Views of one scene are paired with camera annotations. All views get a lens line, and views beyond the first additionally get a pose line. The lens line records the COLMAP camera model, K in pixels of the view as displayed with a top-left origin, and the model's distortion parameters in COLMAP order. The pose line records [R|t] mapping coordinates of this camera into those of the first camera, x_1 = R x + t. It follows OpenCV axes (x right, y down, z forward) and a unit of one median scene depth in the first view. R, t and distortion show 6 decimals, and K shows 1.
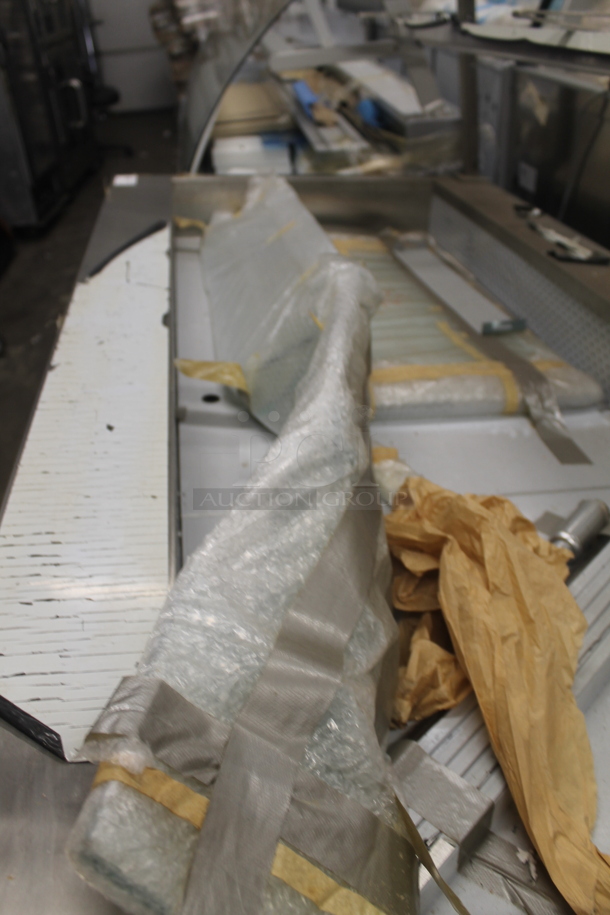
lens RADIAL K [[753.9, 0, 318.8], [0, 753.9, 470.9], [0, 0, 1]] dist [-0.096931, -0.001528]
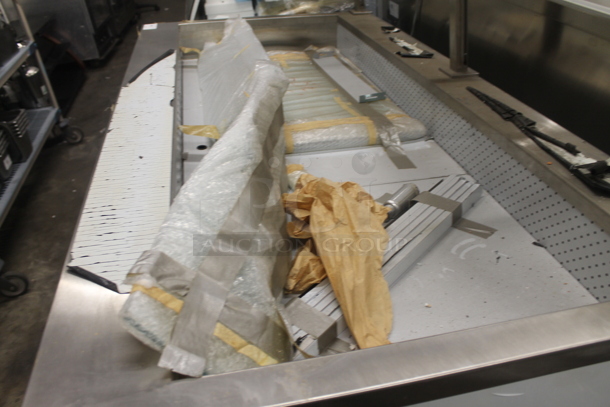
lens RADIAL K [[511.9, 0, 305.0], [0, 511.9, 203.5], [0, 0, 1]] dist [-0.101953, 0.000879]
pose [[0.997950, -0.063310, 0.009390, 0.092920], [0.063492, 0.997771, -0.020546, 0.088950], [-0.008068, 0.021100, 0.999745, -0.223595]]
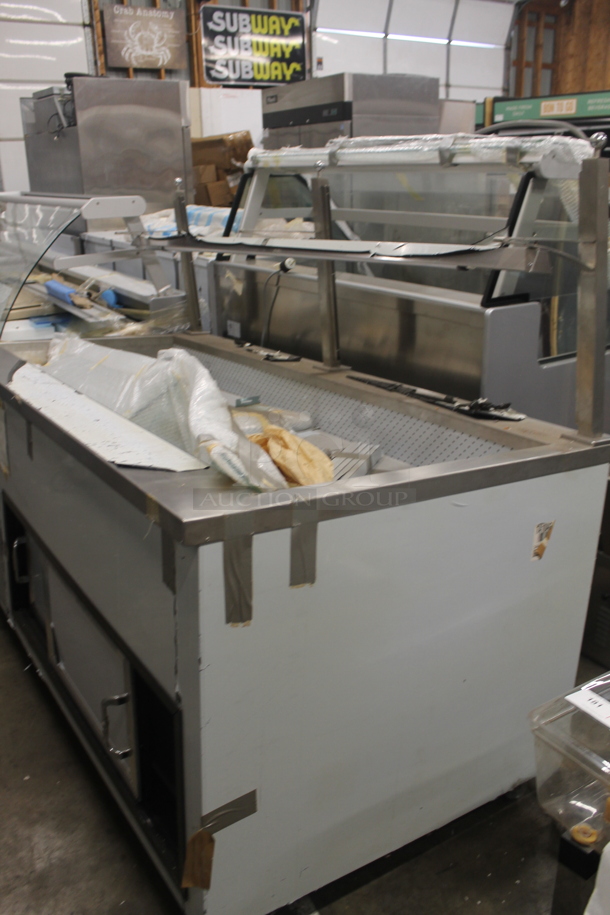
lens RADIAL K [[767.8, 0, 305.0], [0, 767.8, 457.5], [0, 0, 1]] dist [-0.101953, 0.000879]
pose [[0.915831, -0.110929, 0.385938, -0.446284], [0.210101, 0.951411, -0.225110, 0.484832], [-0.342214, 0.287248, 0.894638, -0.786273]]
